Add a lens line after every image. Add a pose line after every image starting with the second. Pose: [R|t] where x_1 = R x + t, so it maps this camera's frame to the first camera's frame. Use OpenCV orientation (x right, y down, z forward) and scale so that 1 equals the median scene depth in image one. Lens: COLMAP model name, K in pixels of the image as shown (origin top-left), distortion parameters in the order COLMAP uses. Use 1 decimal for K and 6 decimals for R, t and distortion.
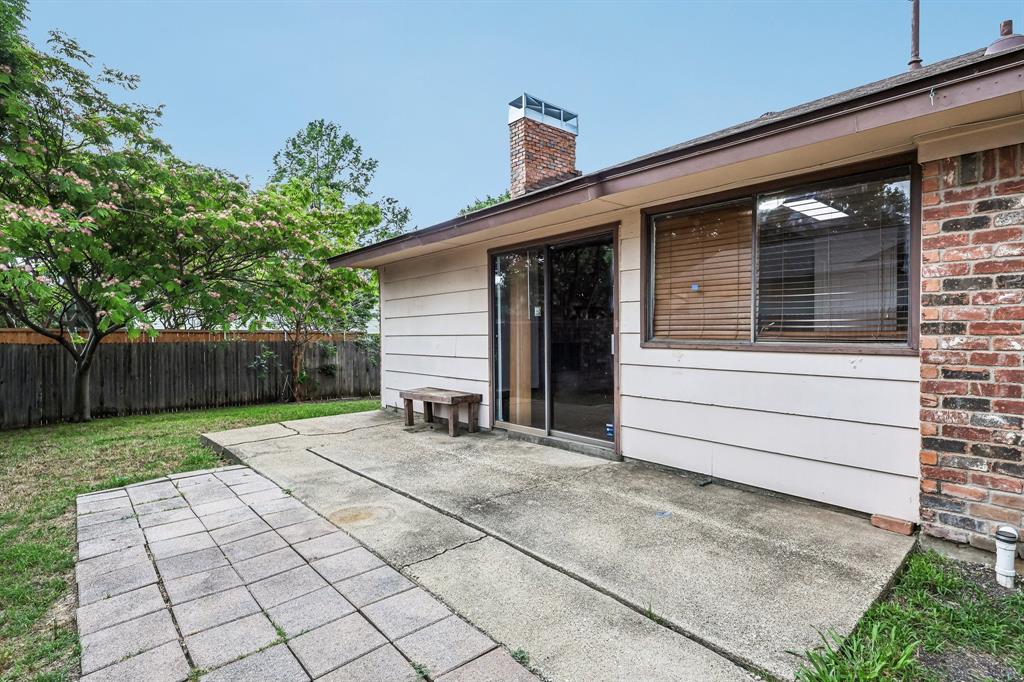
lens RADIAL K [[505.1, 0, 516.3], [0, 505.1, 340.5], [0, 0, 1]] dist [0.003129, -0.000962]
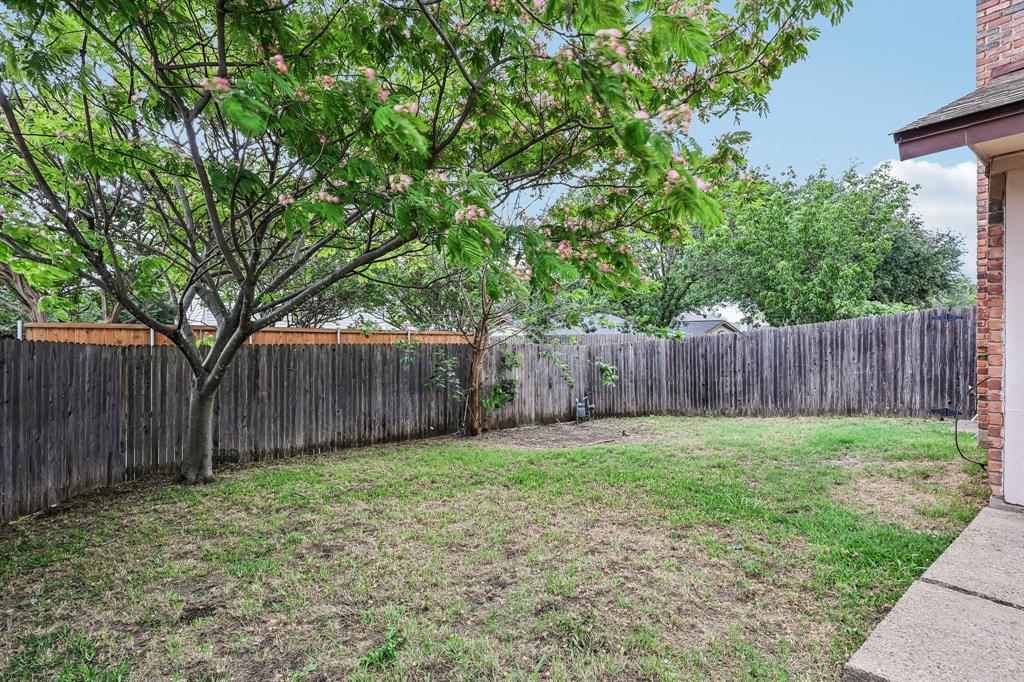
lens RADIAL K [[505.1, 0, 504.1], [0, 505.1, 335.7], [0, 0, 1]] dist [0.003129, -0.000962]
pose [[0.999362, 0.005923, -0.035211, -0.421988], [-0.006698, 0.999737, -0.021954, 0.004986], [0.035071, 0.022176, 0.999139, 0.372558]]
